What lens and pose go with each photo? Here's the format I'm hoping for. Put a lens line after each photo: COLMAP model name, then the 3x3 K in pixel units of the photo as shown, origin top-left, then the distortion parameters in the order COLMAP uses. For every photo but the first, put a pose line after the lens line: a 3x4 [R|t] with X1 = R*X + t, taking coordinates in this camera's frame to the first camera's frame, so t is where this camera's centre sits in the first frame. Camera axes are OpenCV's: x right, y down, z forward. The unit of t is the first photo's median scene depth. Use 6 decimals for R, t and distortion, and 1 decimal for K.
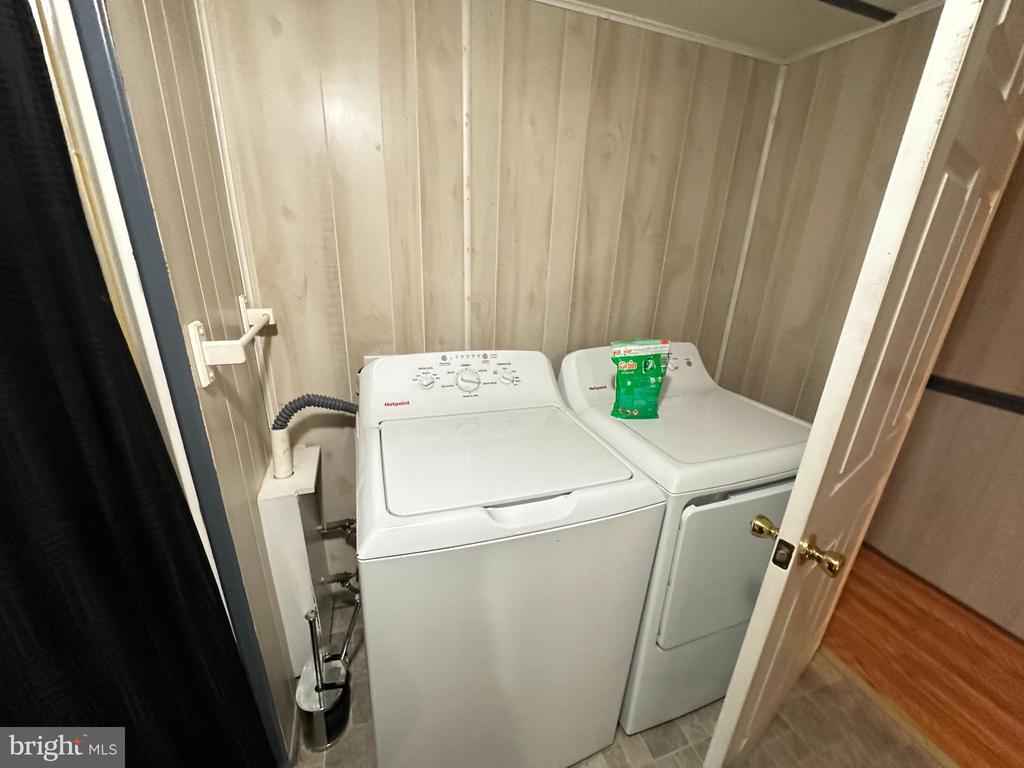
lens RADIAL K [[407.5, 0, 511.6], [0, 407.5, 381.9], [0, 0, 1]] dist [-0.002225, -0.000266]
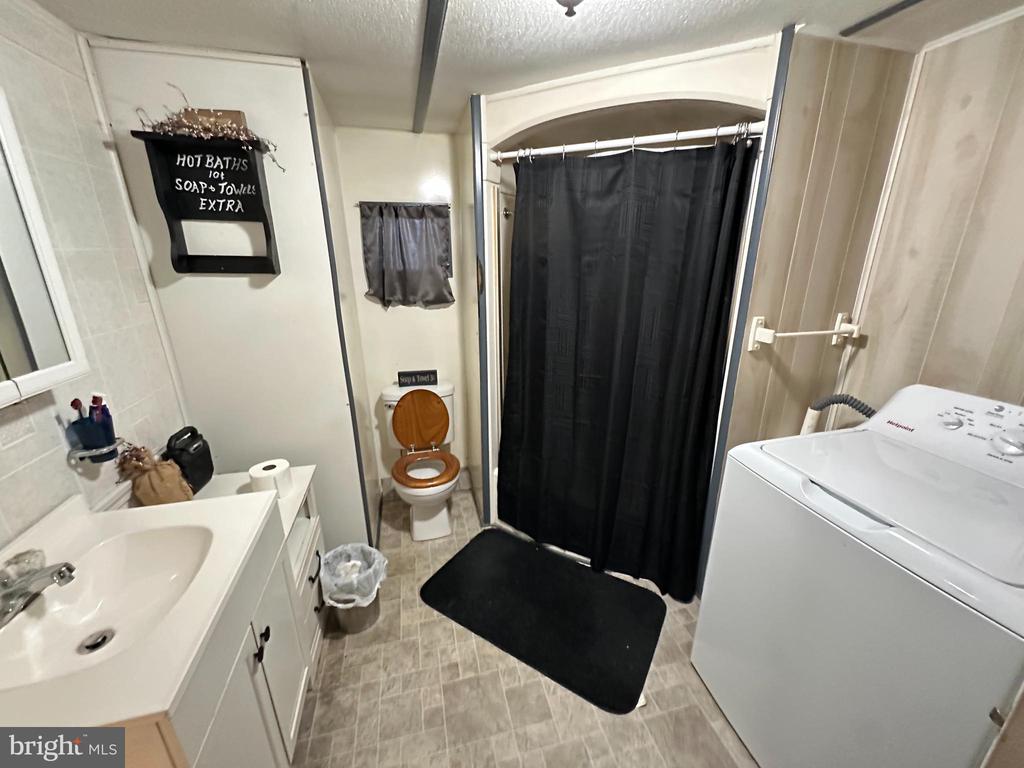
lens RADIAL K [[407.5, 0, 514.6], [0, 407.5, 385.6], [0, 0, 1]] dist [-0.002225, -0.000266]
pose [[-0.087981, 0.260362, -0.961494, 0.755643], [-0.328635, 0.903607, 0.274759, -0.002001], [0.940350, 0.340155, 0.006064, 0.018349]]
